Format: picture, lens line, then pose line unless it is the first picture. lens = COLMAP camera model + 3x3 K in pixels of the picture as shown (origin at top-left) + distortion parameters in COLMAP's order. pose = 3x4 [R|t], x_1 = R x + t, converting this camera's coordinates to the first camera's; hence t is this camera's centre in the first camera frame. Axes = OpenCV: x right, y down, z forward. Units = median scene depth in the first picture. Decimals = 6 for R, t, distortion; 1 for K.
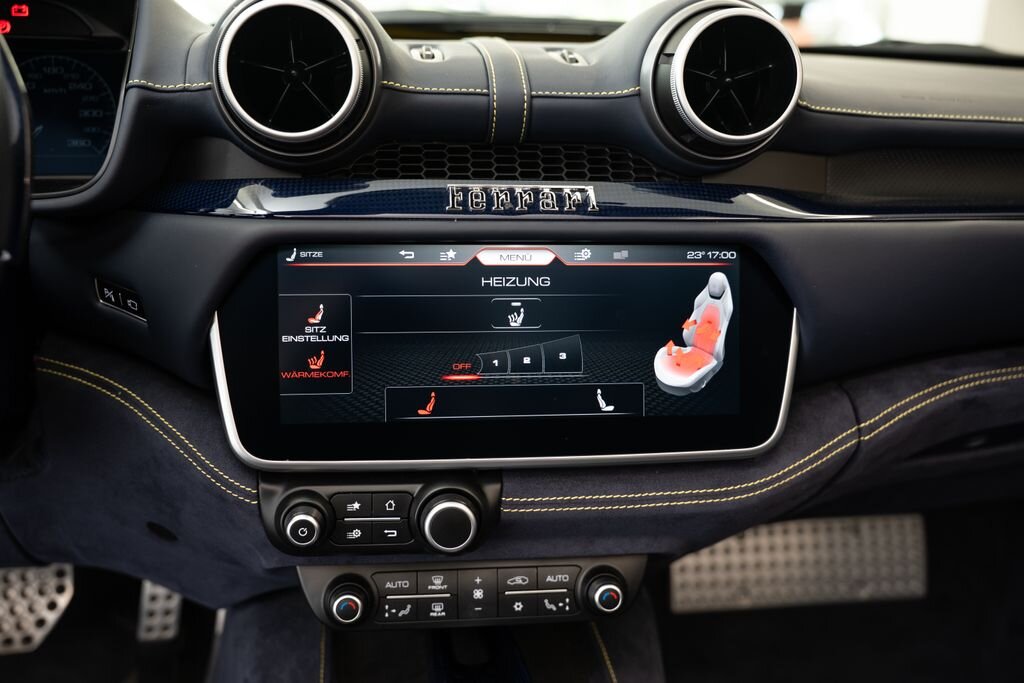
lens RADIAL K [[1008.6, 0, 512.0], [0, 1008.6, 341.5], [0, 0, 1]] dist [0.001521, 0.025698]
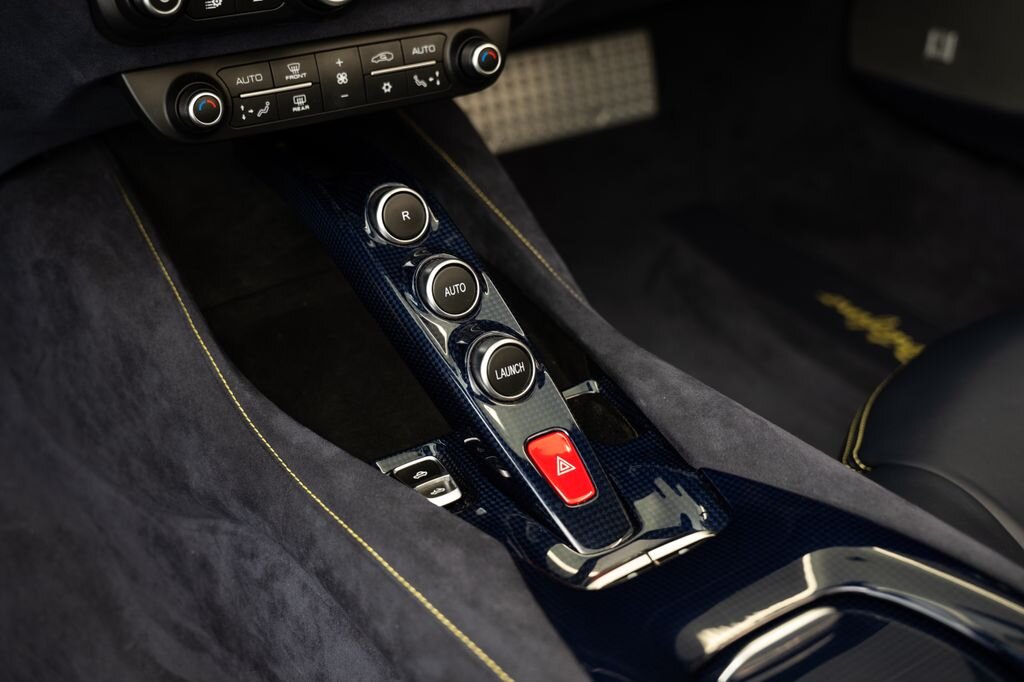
lens RADIAL K [[1165.3, 0, 464.4], [0, 1165.3, 322.8], [0, 0, 1]] dist [0.003819, -0.023918]
pose [[0.930695, -0.209487, 0.299869, -0.277760], [0.113409, 0.944627, 0.307926, 0.154097], [-0.347771, -0.252578, 0.902917, 0.019752]]
